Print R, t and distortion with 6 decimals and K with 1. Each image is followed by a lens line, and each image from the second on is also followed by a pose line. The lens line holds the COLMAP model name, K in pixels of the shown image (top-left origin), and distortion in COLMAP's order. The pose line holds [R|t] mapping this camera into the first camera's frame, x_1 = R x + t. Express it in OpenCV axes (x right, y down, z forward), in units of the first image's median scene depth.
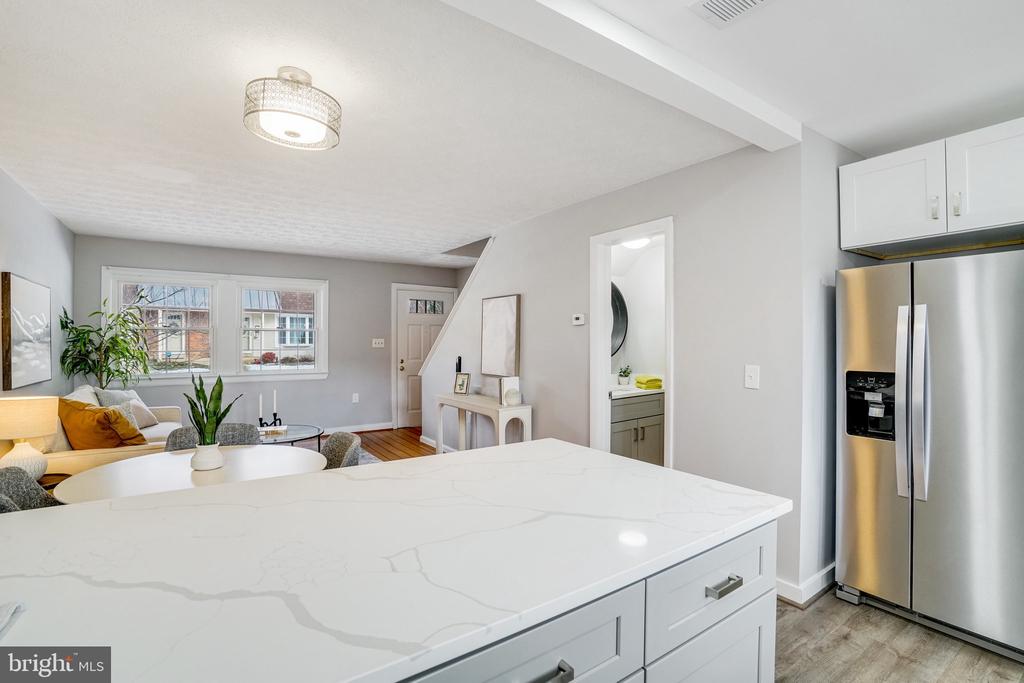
lens RADIAL K [[481.8, 0, 512.0], [0, 481.8, 341.5], [0, 0, 1]] dist [-0.052614, 0.015508]
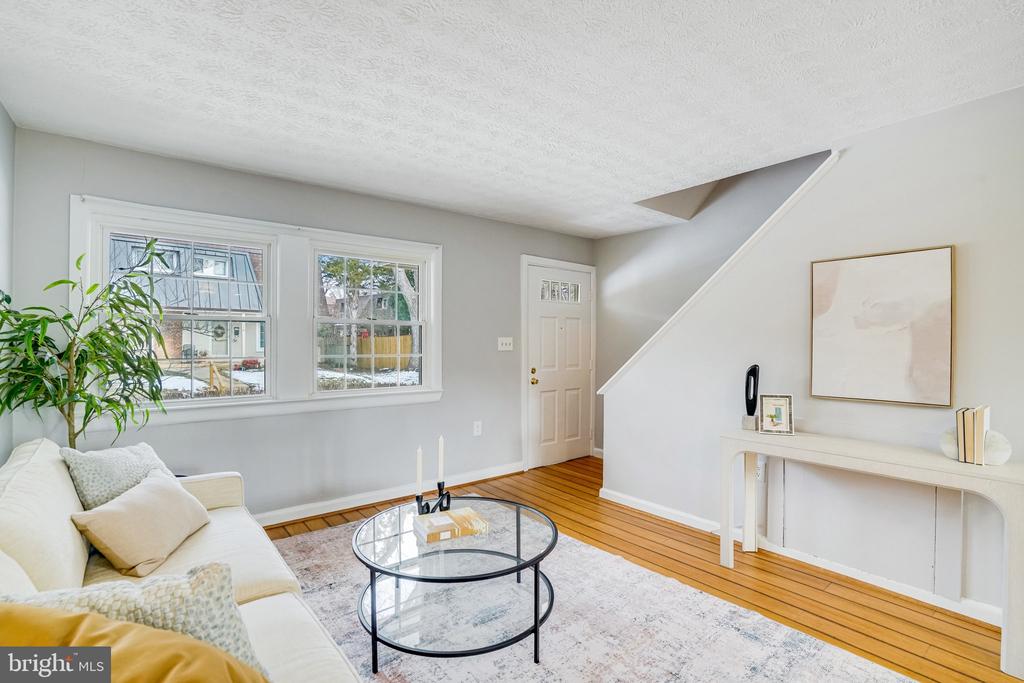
lens RADIAL K [[481.8, 0, 512.0], [0, 481.8, 341.5], [0, 0, 1]] dist [-0.052614, 0.015508]
pose [[0.998202, -0.004195, 0.059799, -0.436549], [0.004582, 0.999969, -0.006340, 0.005963], [-0.059771, 0.006603, 0.998190, 0.472806]]
